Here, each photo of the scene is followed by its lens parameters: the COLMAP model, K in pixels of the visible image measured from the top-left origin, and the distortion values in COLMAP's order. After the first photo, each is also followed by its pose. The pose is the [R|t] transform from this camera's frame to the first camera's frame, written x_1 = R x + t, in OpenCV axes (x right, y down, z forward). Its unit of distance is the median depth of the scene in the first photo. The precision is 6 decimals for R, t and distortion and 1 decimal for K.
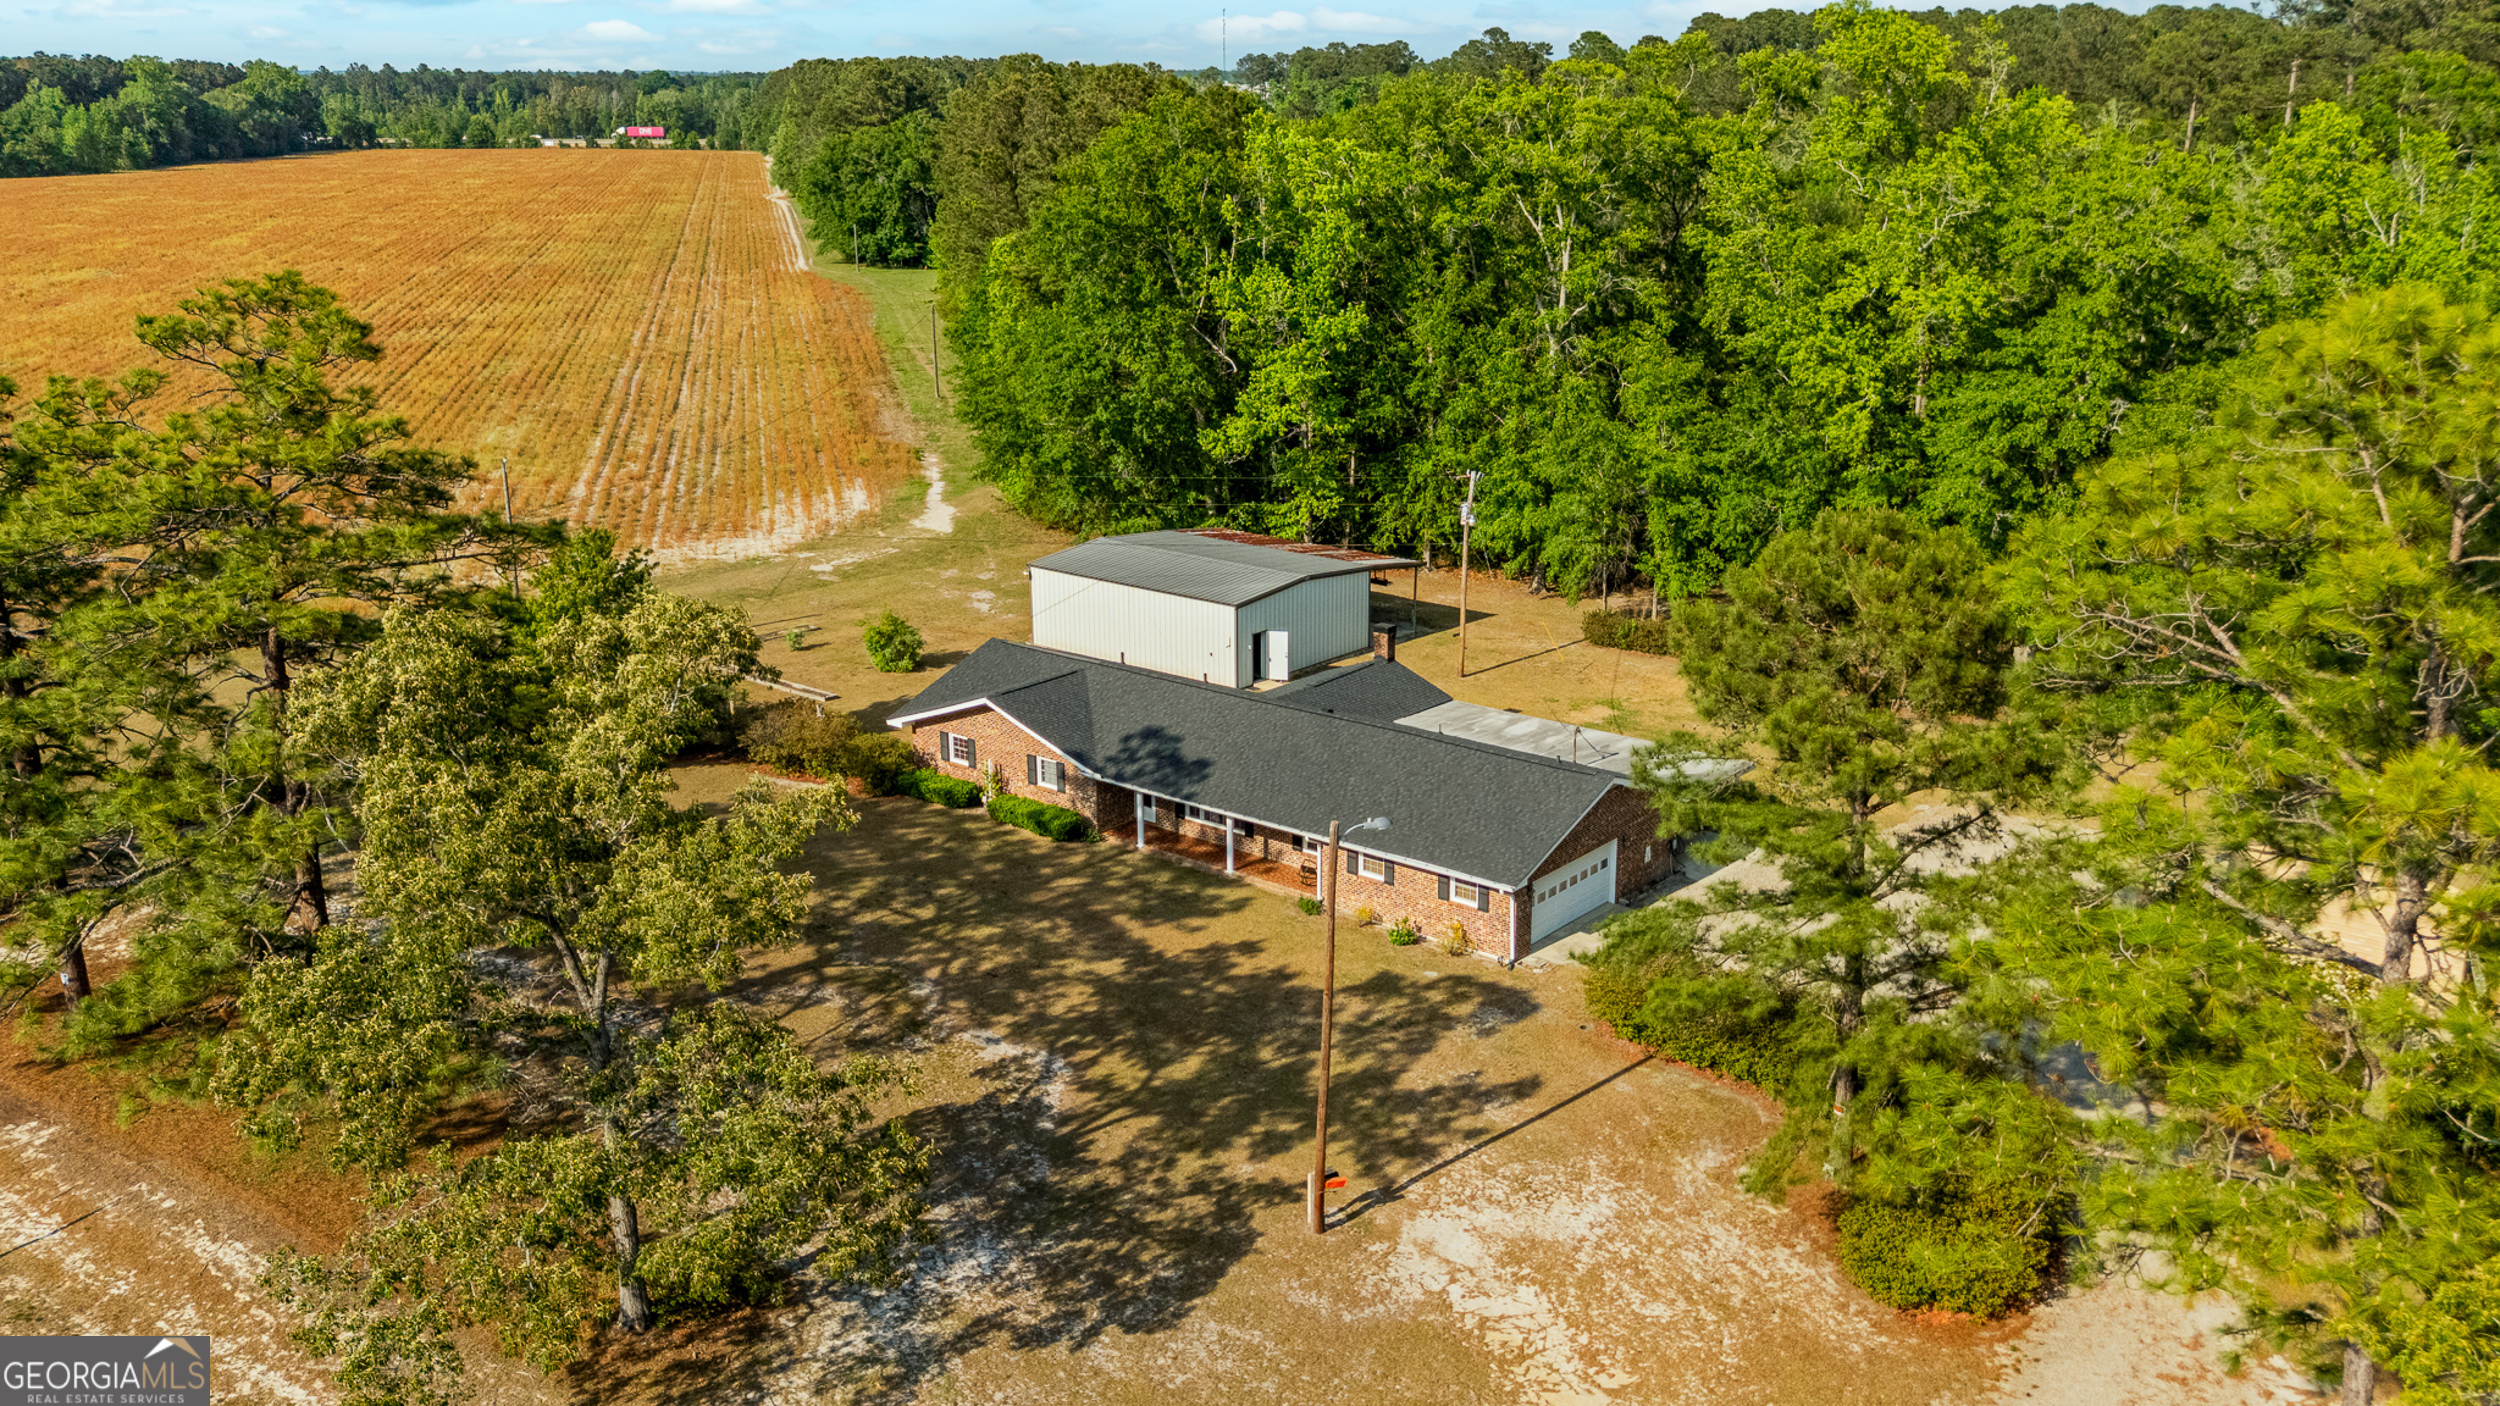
lens RADIAL K [[1860.7, 0, 1259.0], [0, 1860.7, 710.5], [0, 0, 1]] dist [0.056201, -0.006986]
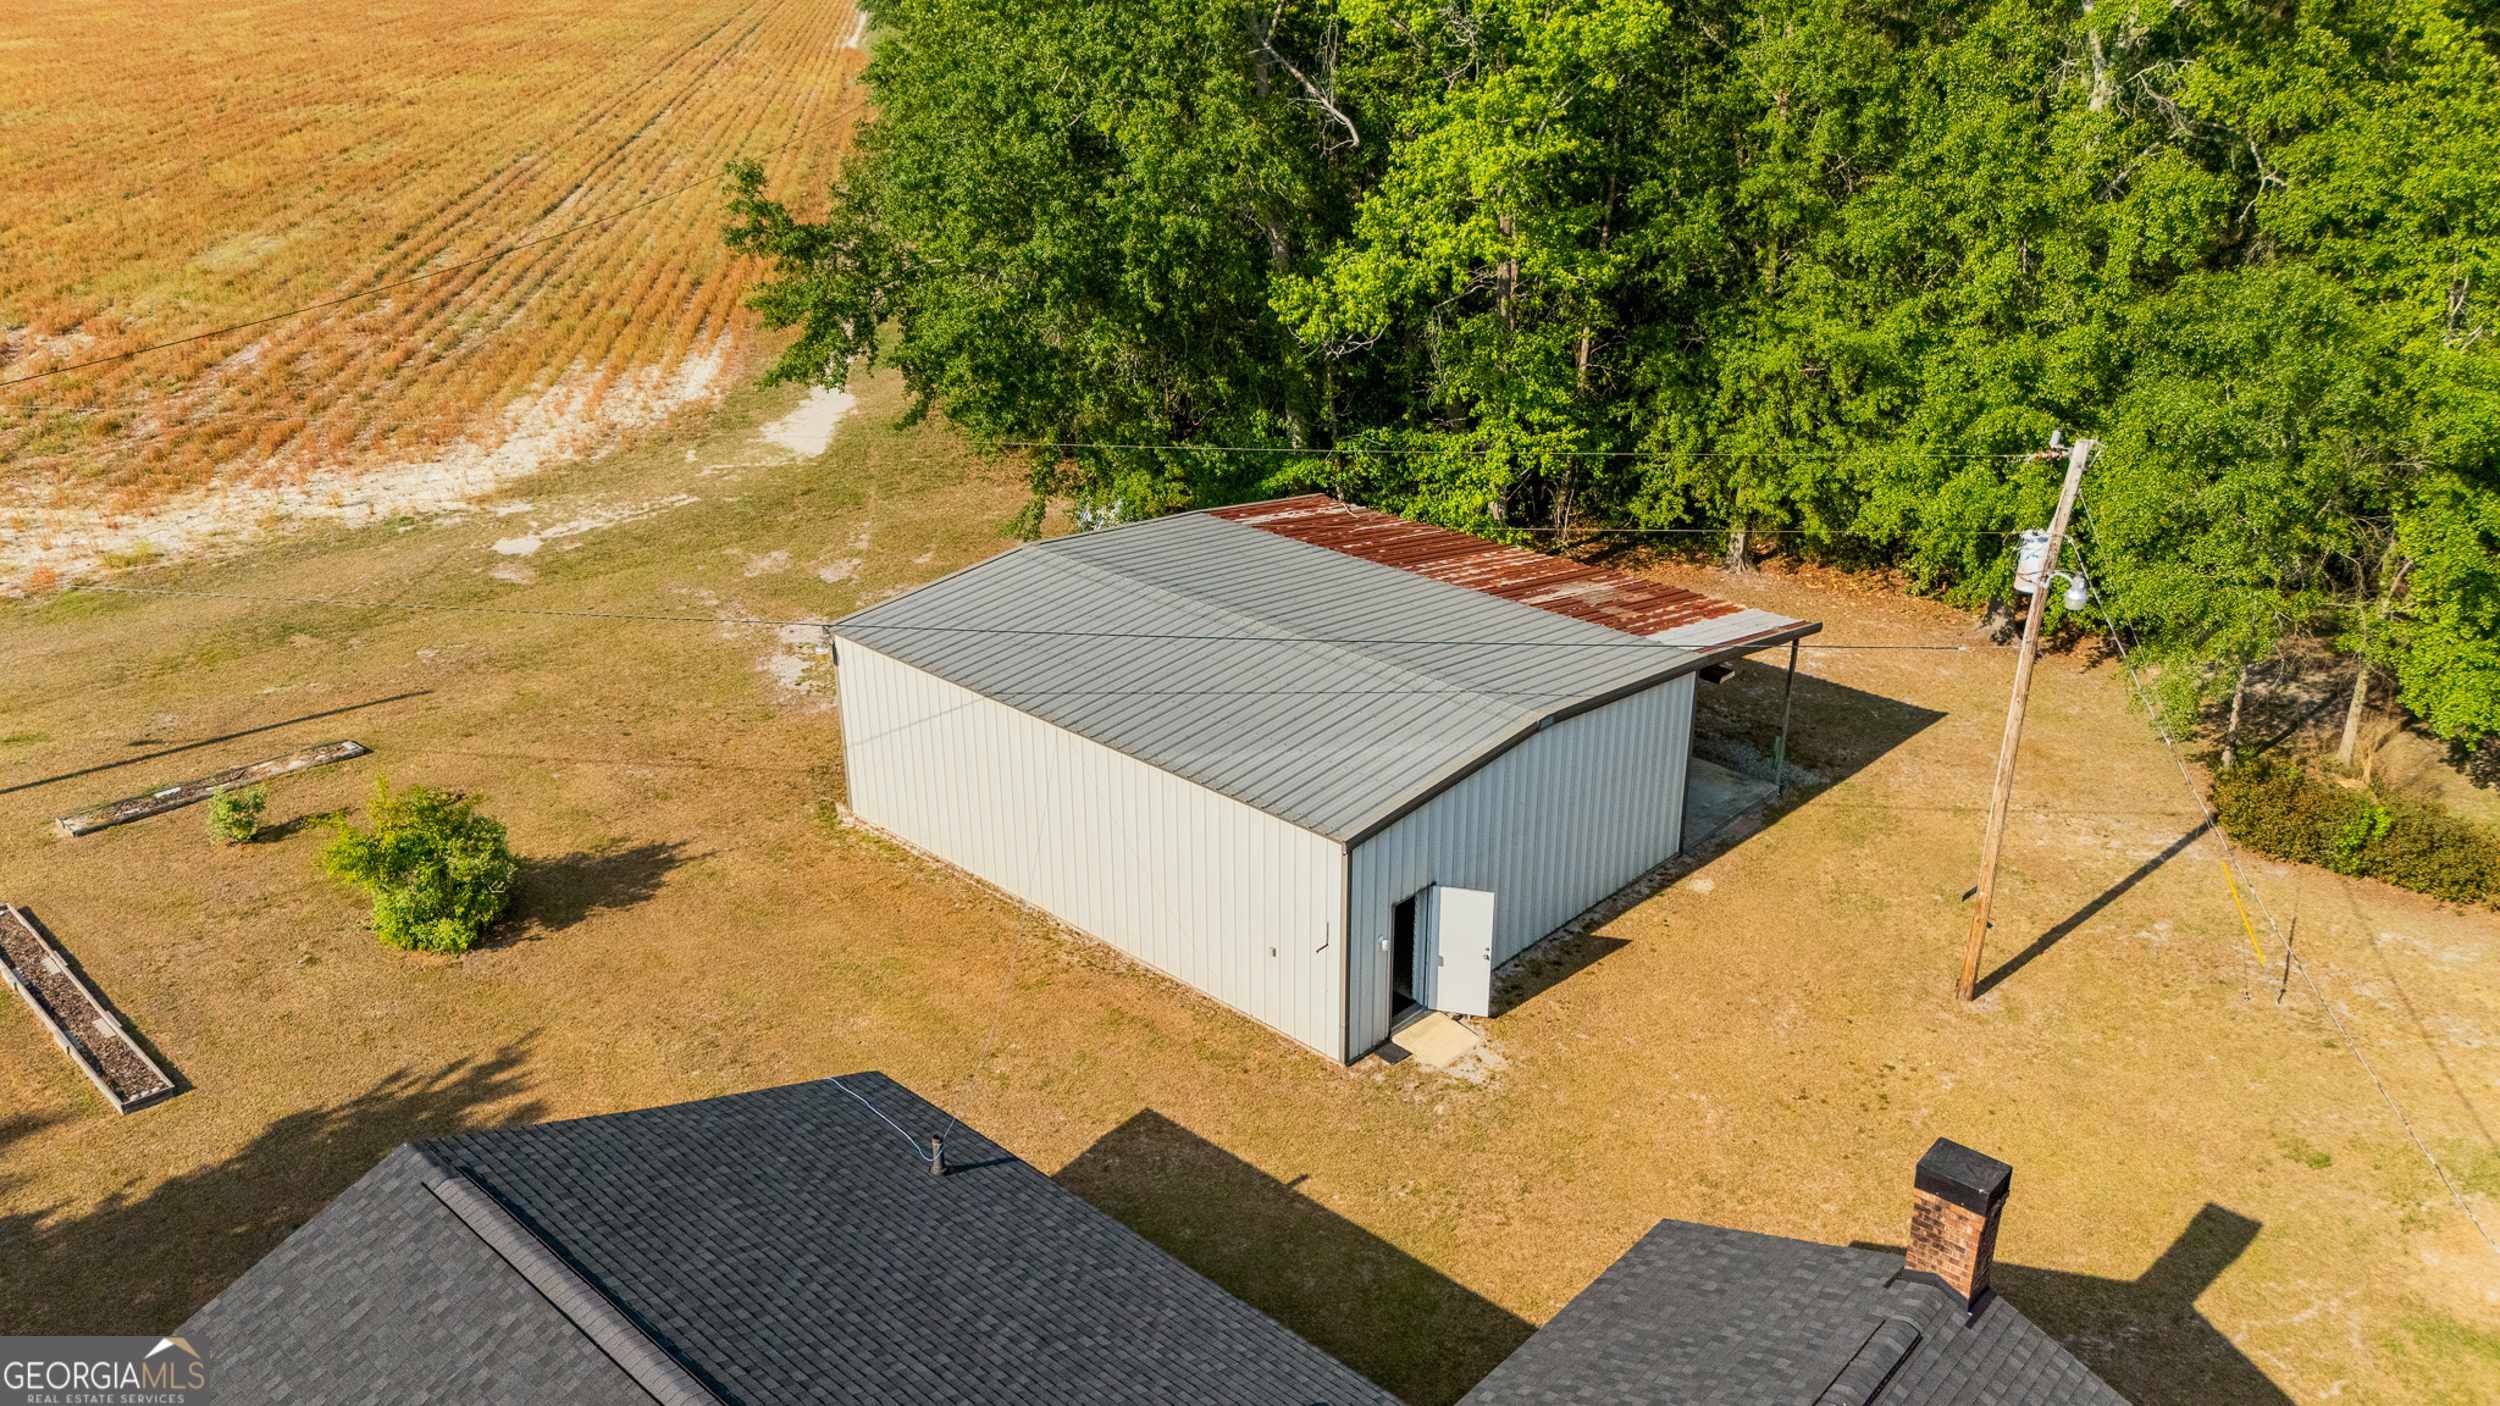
lens RADIAL K [[1860.7, 0, 1228.9], [0, 1860.7, 698.0], [0, 0, 1]] dist [0.056201, -0.006986]
pose [[0.997241, 0.022089, -0.070872, -0.008230], [-0.015318, 0.995388, 0.094698, -0.091435], [0.072636, -0.093351, 0.992980, 0.538643]]
